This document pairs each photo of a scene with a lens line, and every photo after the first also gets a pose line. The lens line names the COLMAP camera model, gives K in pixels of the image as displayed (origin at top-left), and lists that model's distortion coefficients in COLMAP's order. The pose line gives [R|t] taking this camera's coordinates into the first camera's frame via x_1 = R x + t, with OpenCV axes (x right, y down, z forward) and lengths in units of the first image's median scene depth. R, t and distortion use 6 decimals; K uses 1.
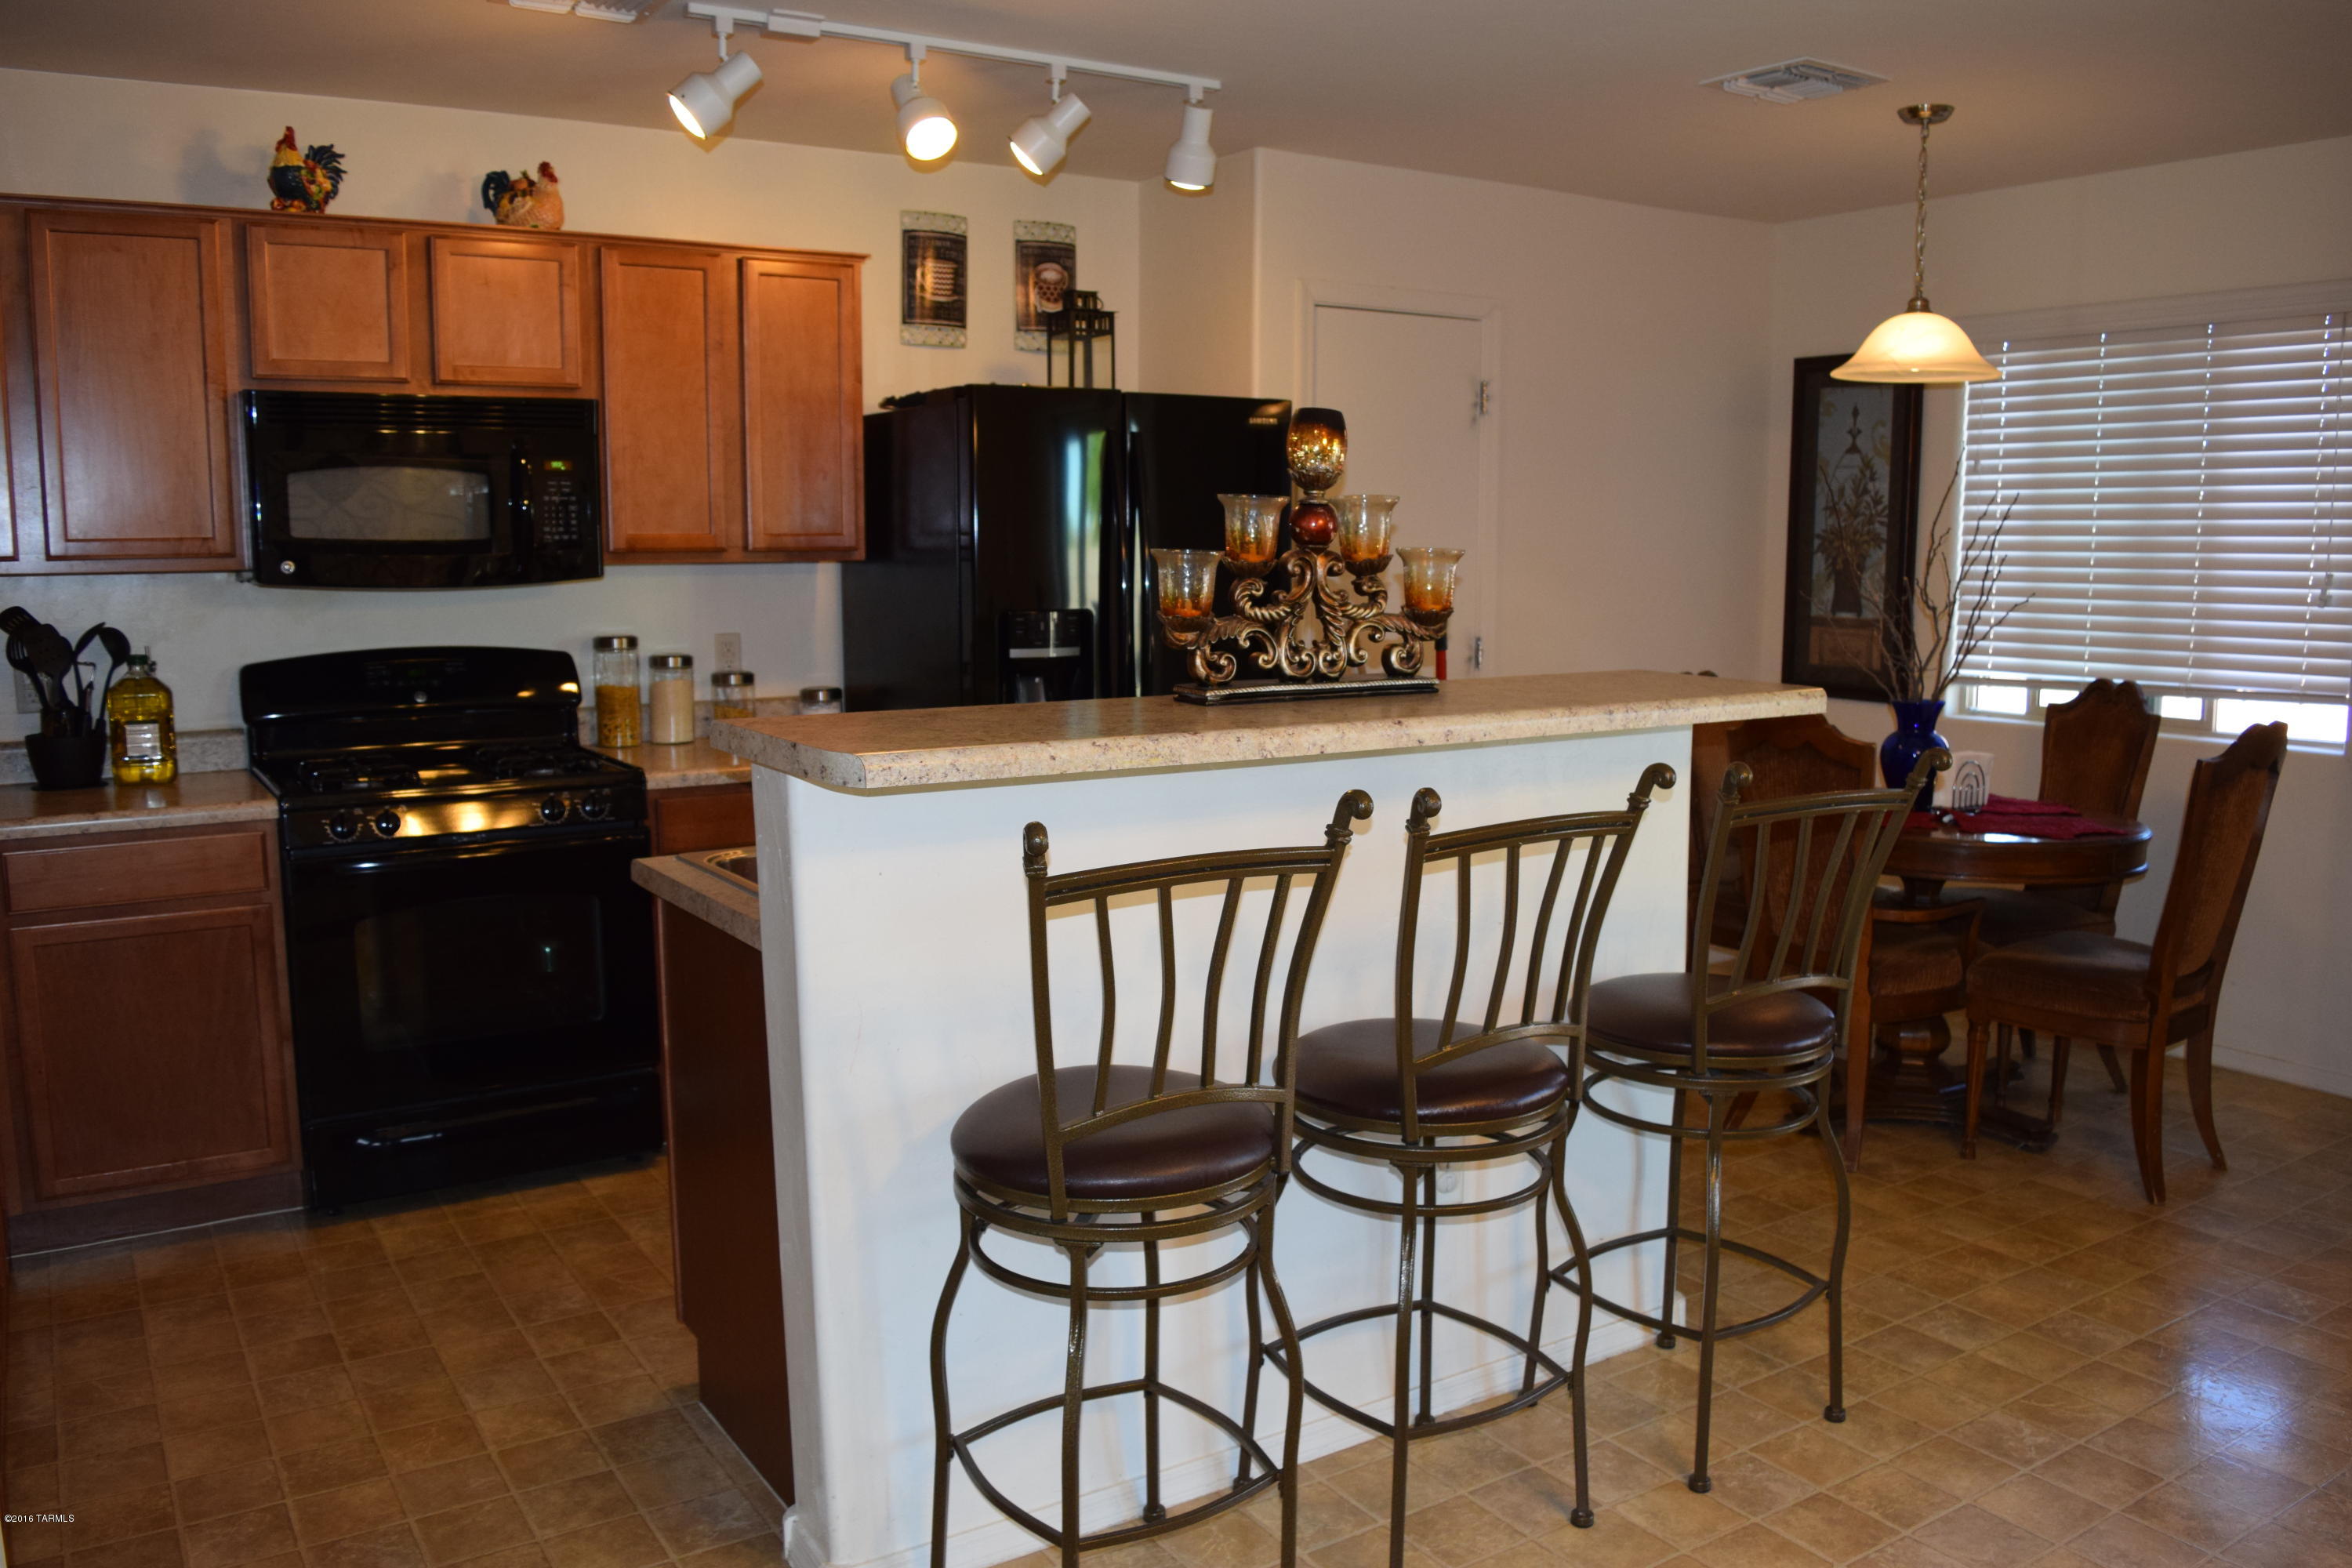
lens RADIAL K [[1848.4, 0, 1176.0], [0, 1848.4, 784.0], [0, 0, 1]] dist [-0.090250, 0.004006]
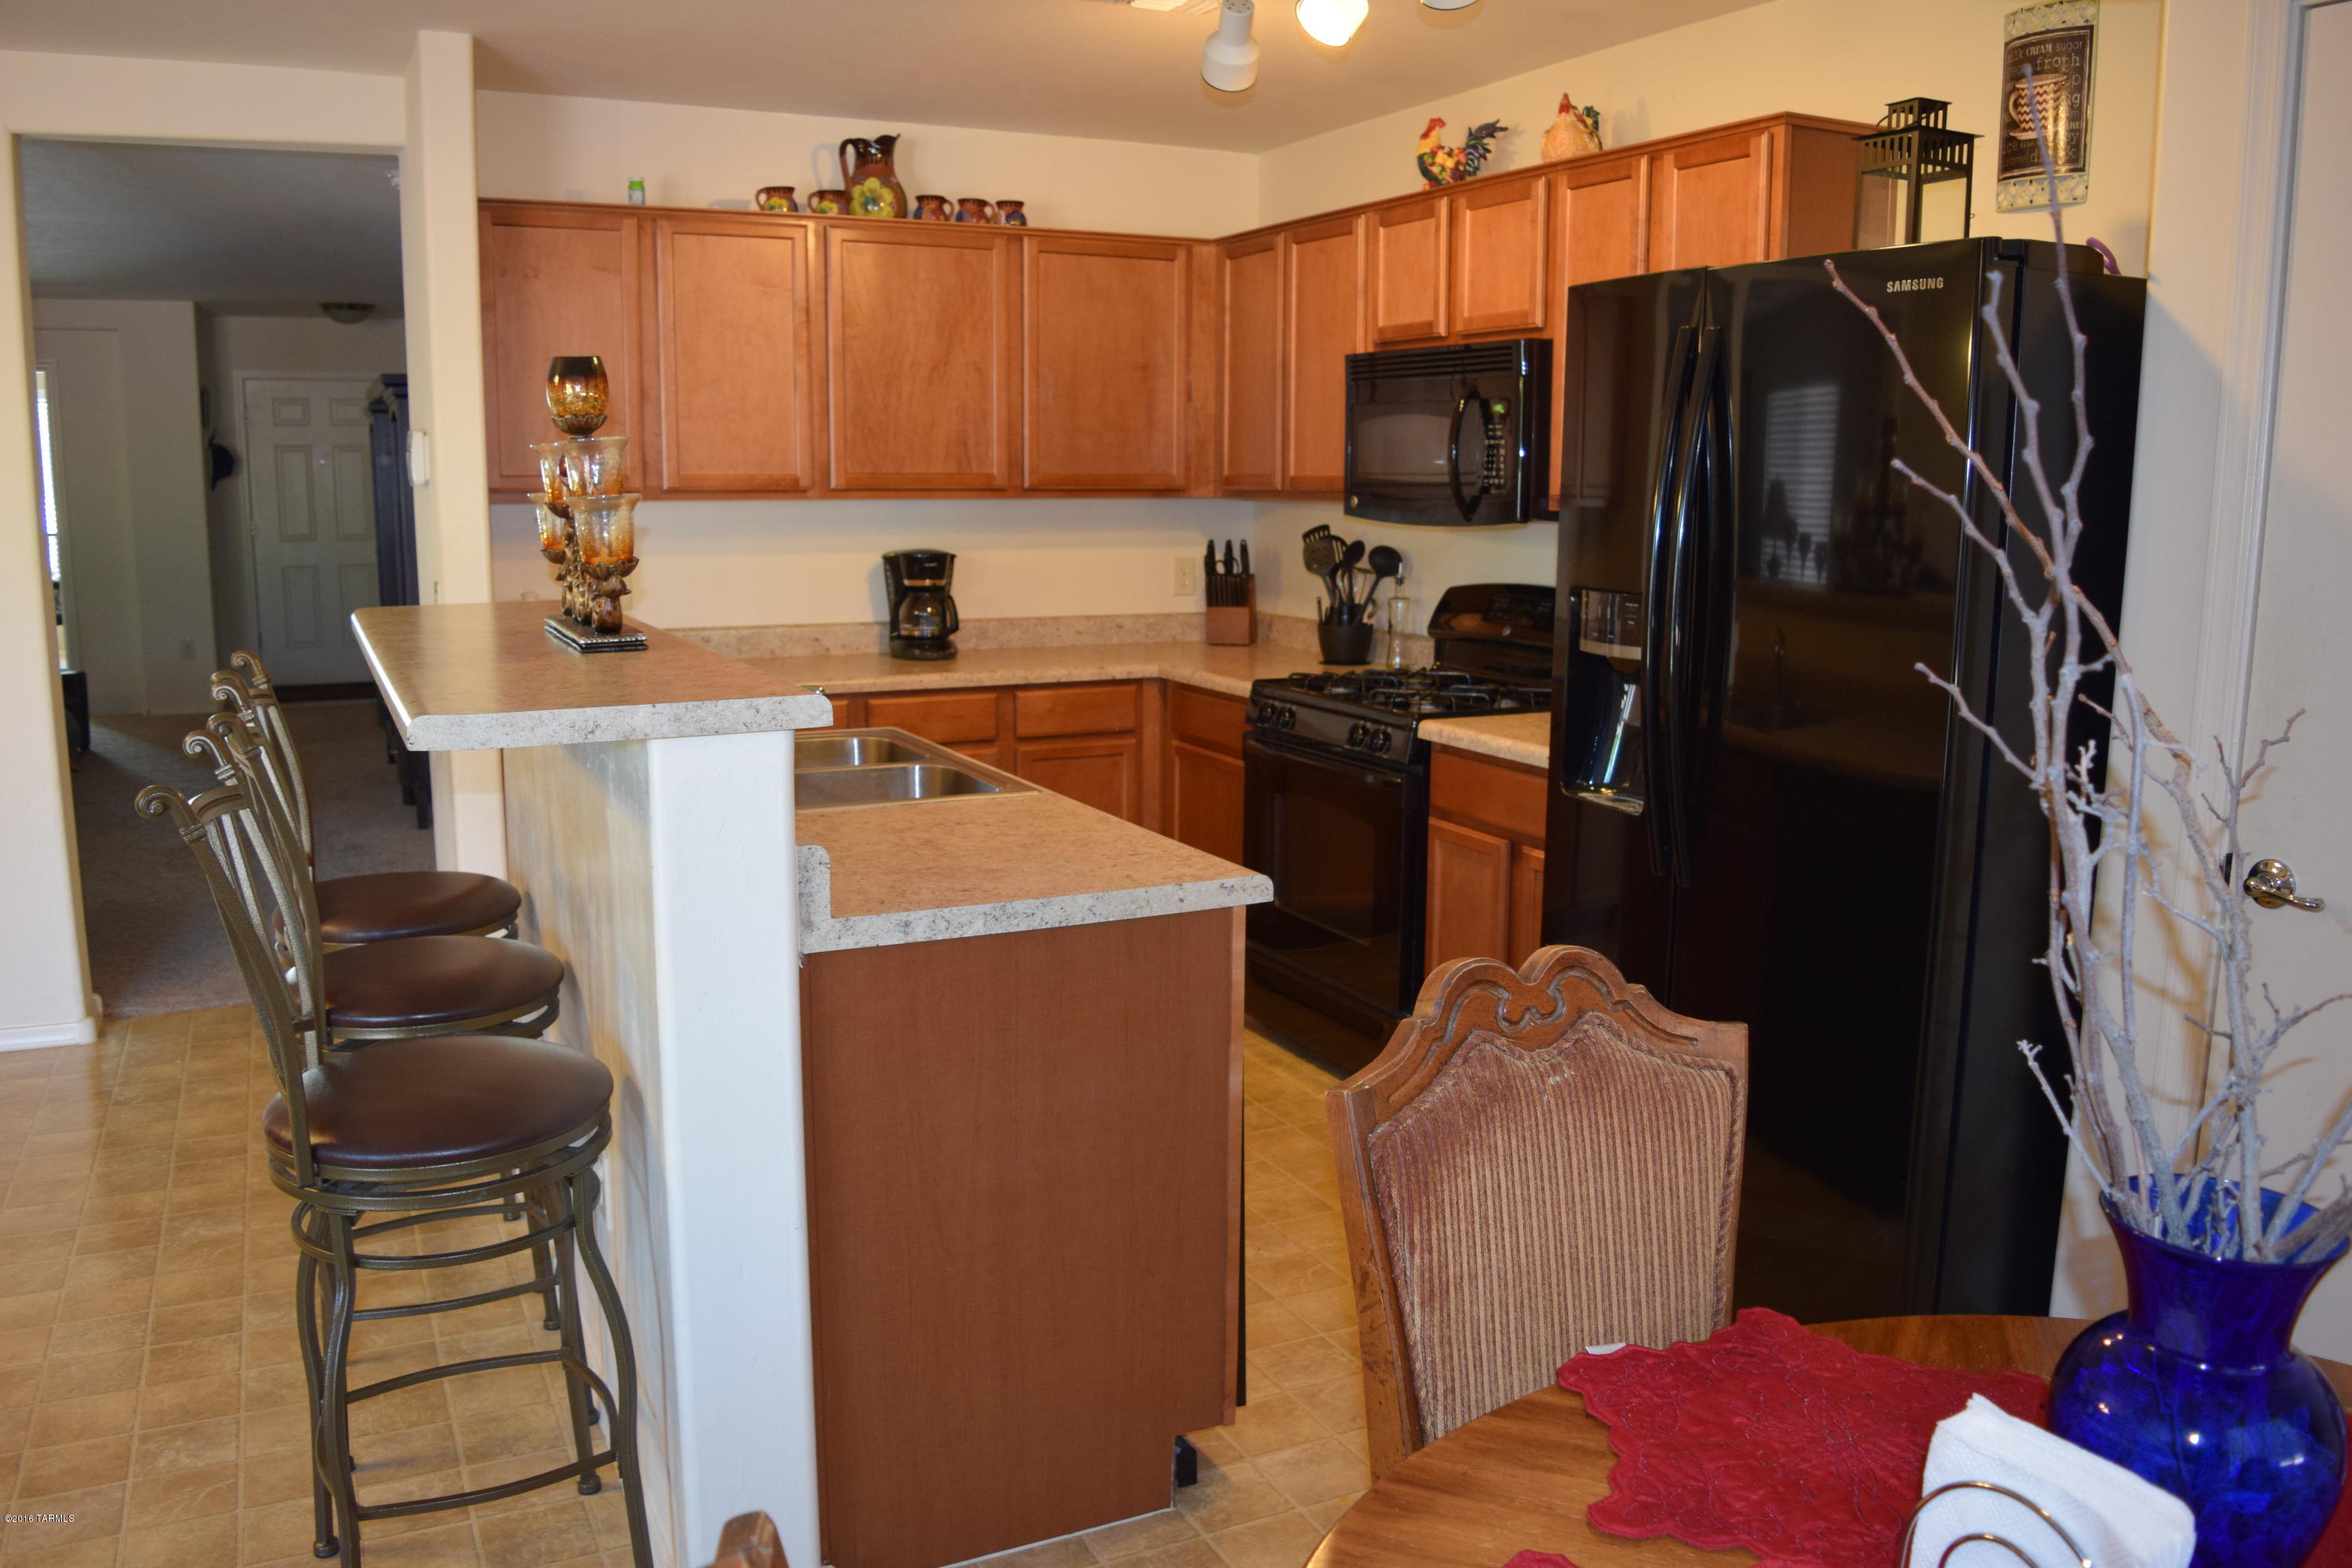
lens RADIAL K [[1853.8, 0, 1176.0], [0, 1853.8, 784.0], [0, 0, 1]] dist [-0.095781, 0.023003]
pose [[-0.118847, 0.164051, -0.979266, 0.665943], [-0.141245, 0.973433, 0.180216, -0.125835], [0.982815, 0.159735, -0.092518, 0.911872]]
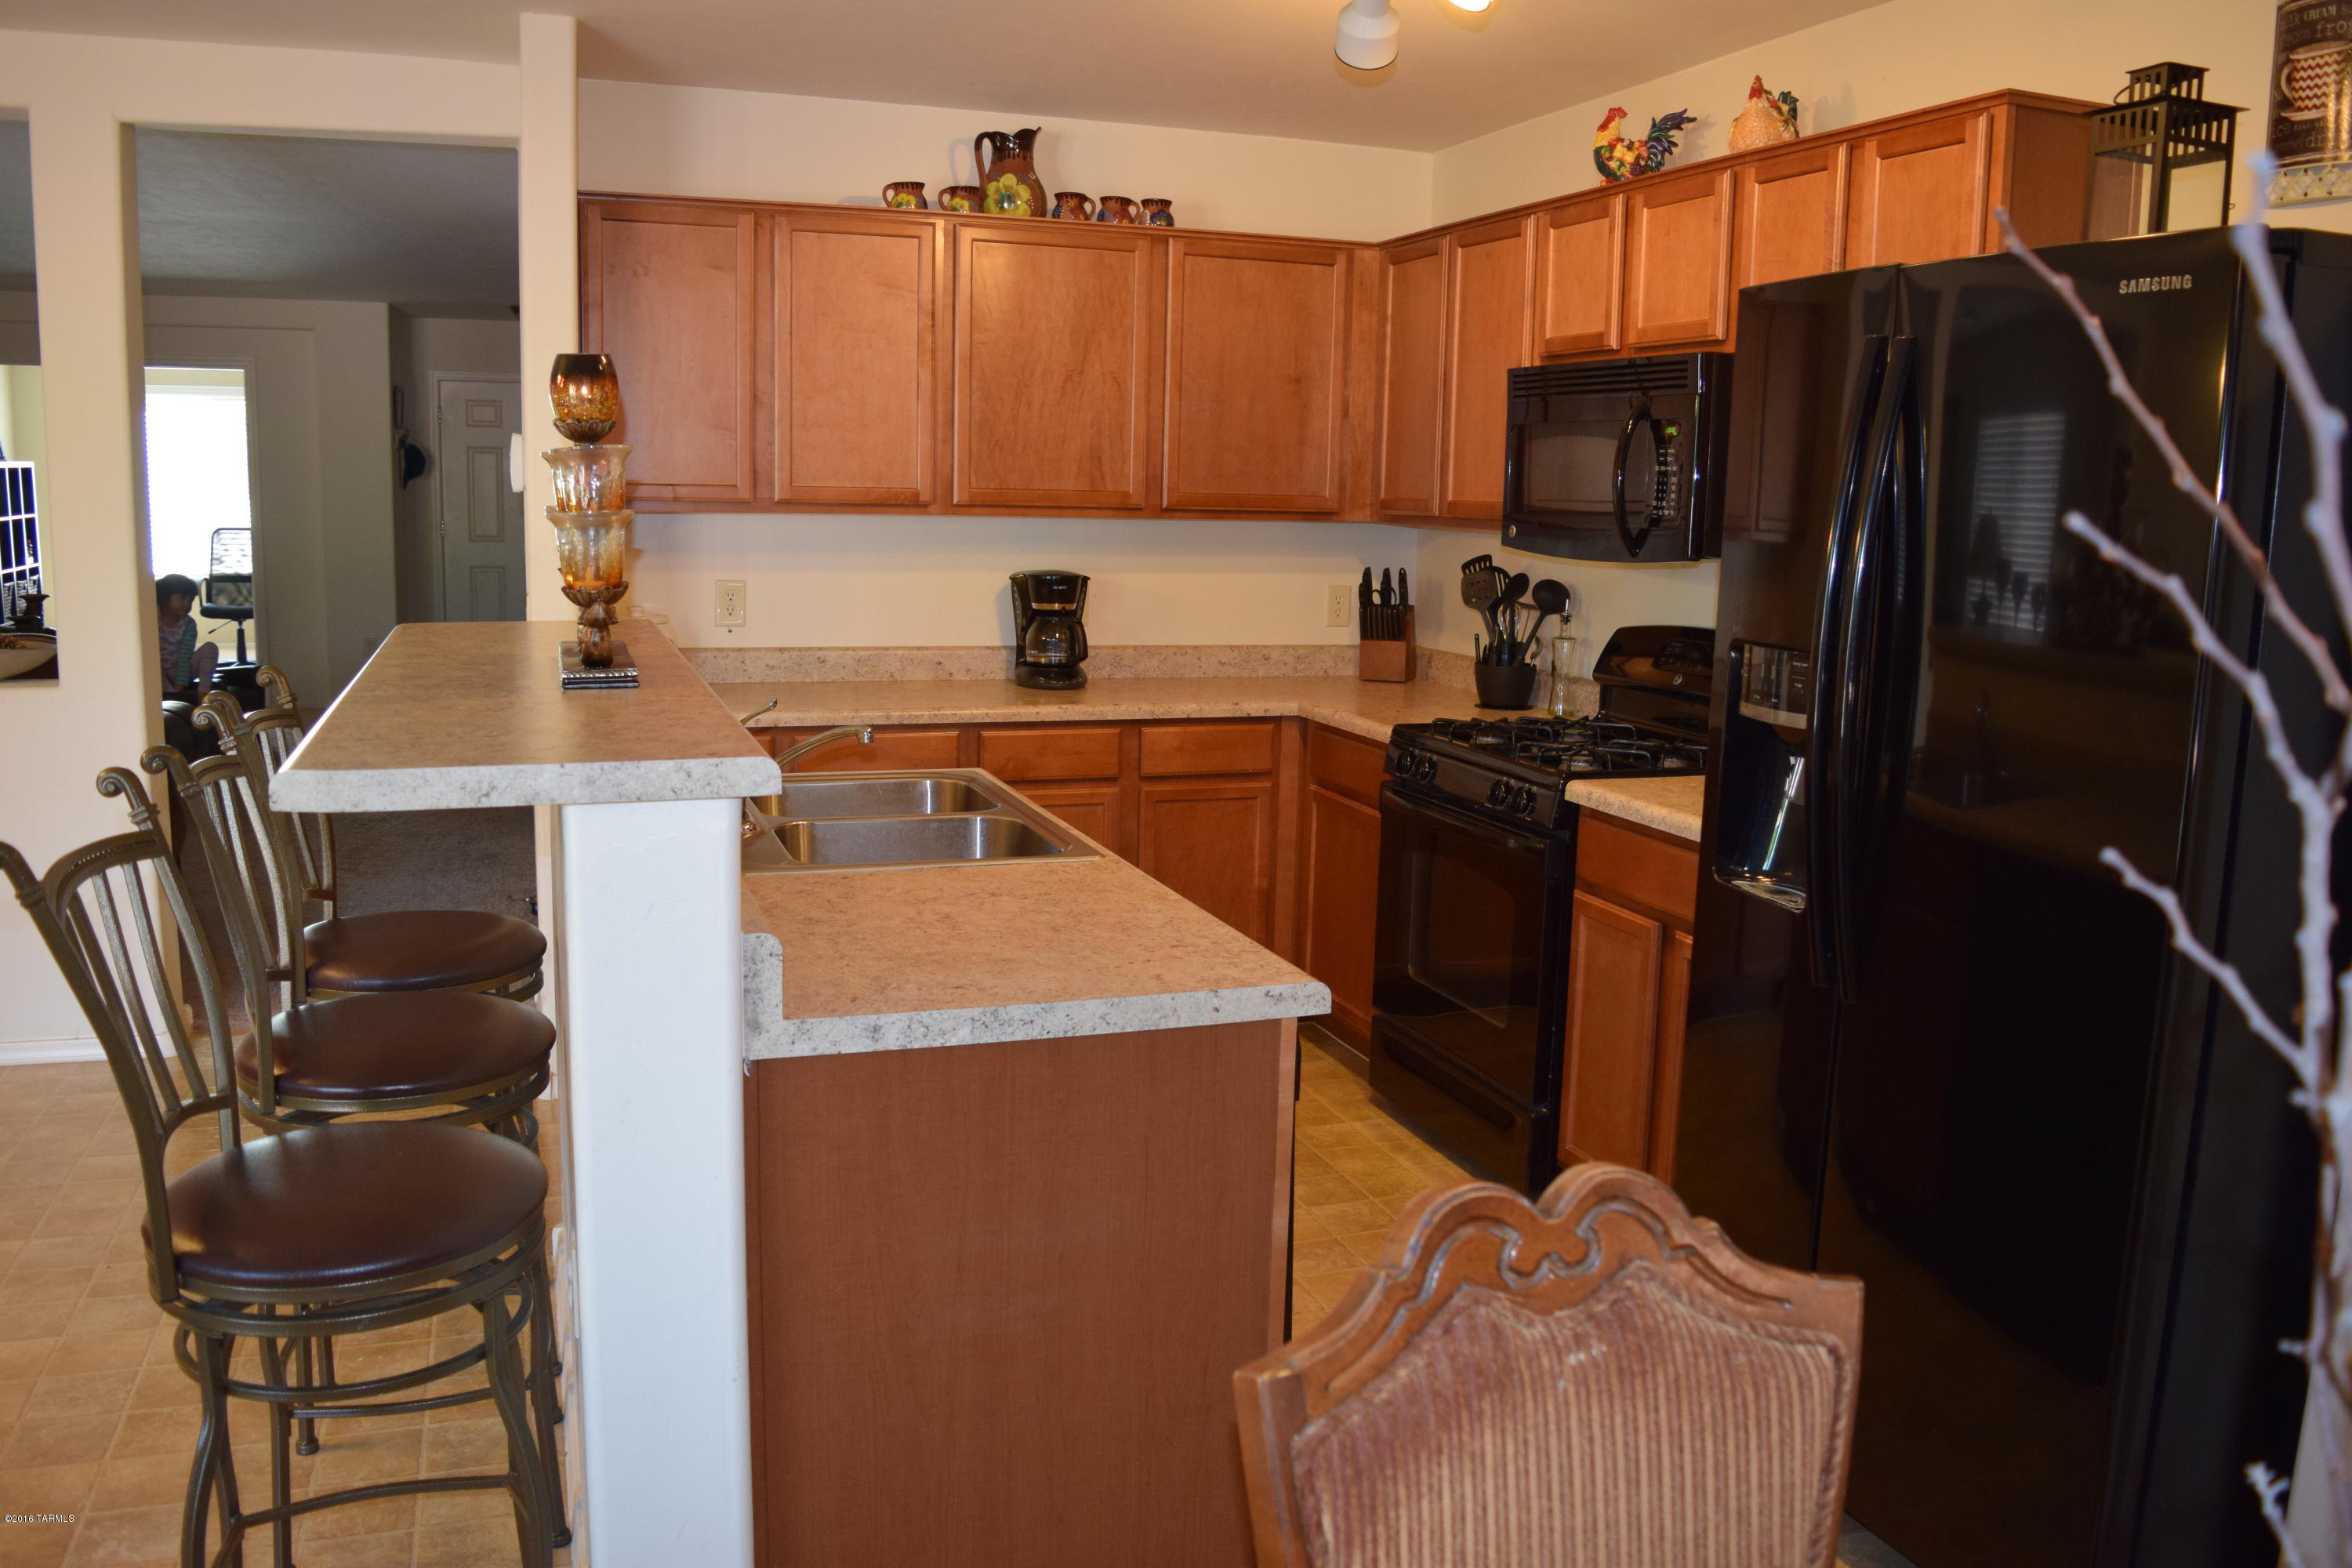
lens RADIAL K [[1853.8, 0, 1176.0], [0, 1853.8, 784.0], [0, 0, 1]] dist [-0.095781, 0.023003]
pose [[-0.234142, 0.148986, -0.960719, 0.566184], [-0.156419, 0.969541, 0.188476, -0.132951], [0.959537, 0.194405, -0.203706, 0.941980]]
